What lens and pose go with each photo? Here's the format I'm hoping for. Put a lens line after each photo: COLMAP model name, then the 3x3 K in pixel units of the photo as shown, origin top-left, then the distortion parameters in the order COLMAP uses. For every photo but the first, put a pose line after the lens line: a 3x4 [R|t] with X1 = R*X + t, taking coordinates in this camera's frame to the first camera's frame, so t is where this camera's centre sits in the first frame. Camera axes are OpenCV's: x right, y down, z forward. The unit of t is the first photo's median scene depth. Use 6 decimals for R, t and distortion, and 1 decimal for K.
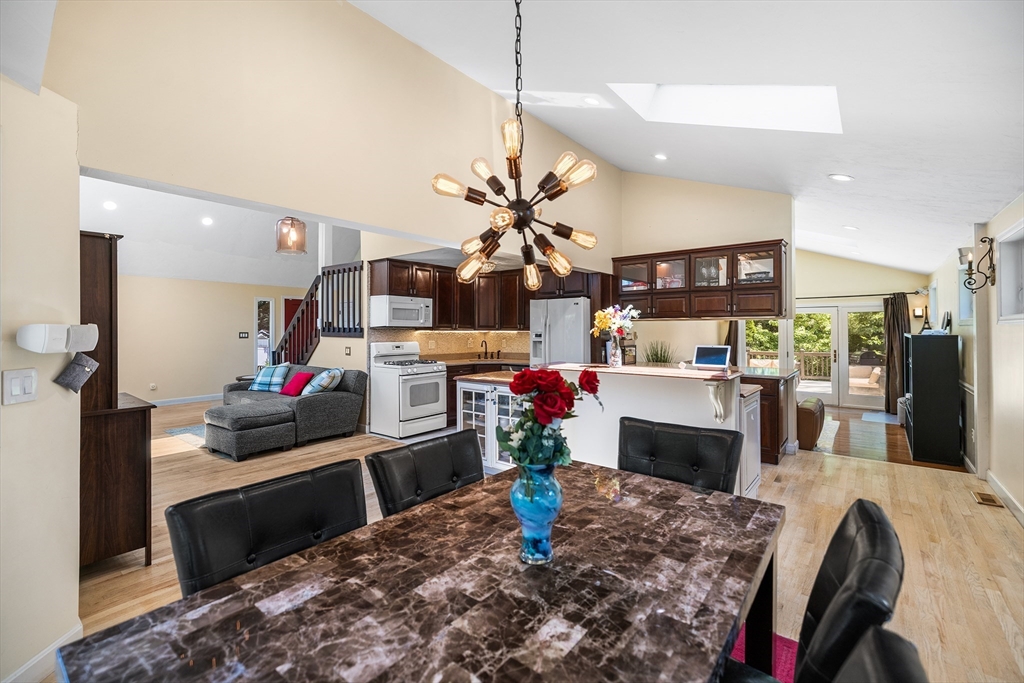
lens RADIAL K [[433.9, 0, 515.4], [0, 433.9, 325.3], [0, 0, 1]] dist [0.003320, -0.000275]
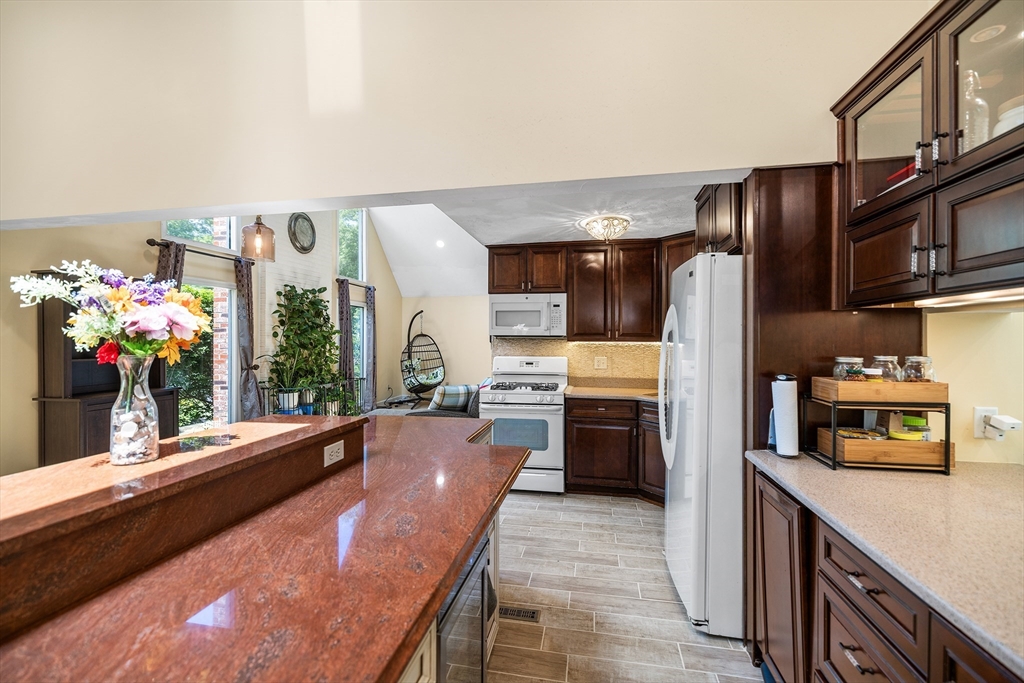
lens RADIAL K [[433.9, 0, 513.9], [0, 433.9, 338.0], [0, 0, 1]] dist [0.003320, -0.000275]
pose [[0.489787, 0.001770, -0.871840, 0.424727], [0.010254, 0.999917, 0.007790, 0.000743], [0.871782, -0.012755, 0.489728, 0.732809]]
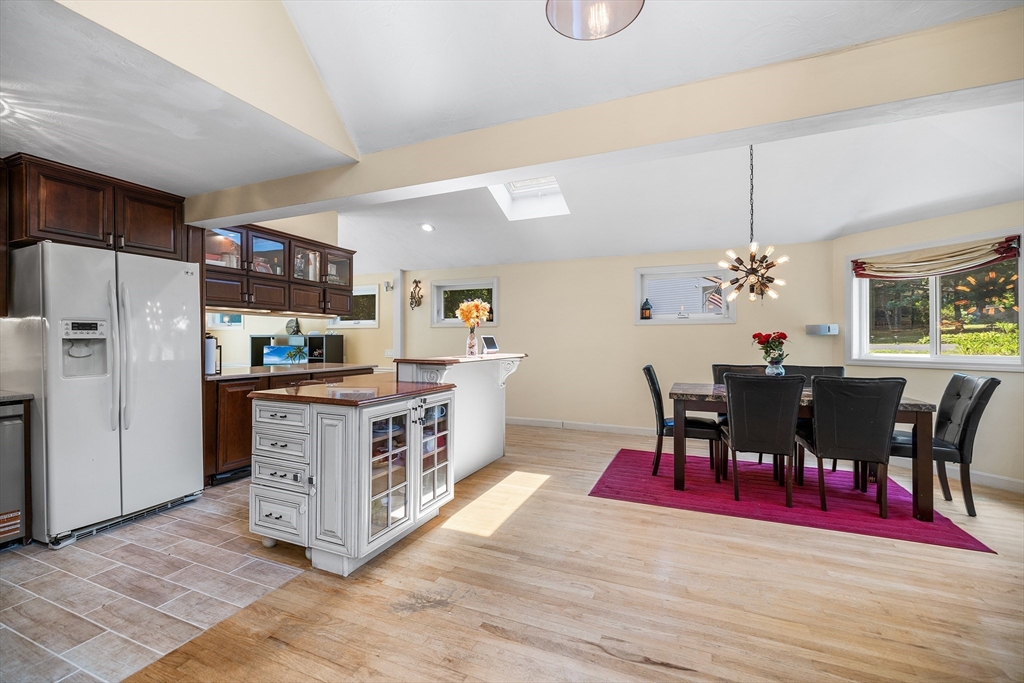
lens RADIAL K [[433.9, 0, 512.5], [0, 433.9, 339.7], [0, 0, 1]] dist [0.003320, -0.000275]
pose [[-0.283014, -0.000255, 0.959116, -0.576664], [-0.014060, 0.999894, -0.003882, 0.037453], [-0.959013, -0.014584, -0.282987, 0.812272]]
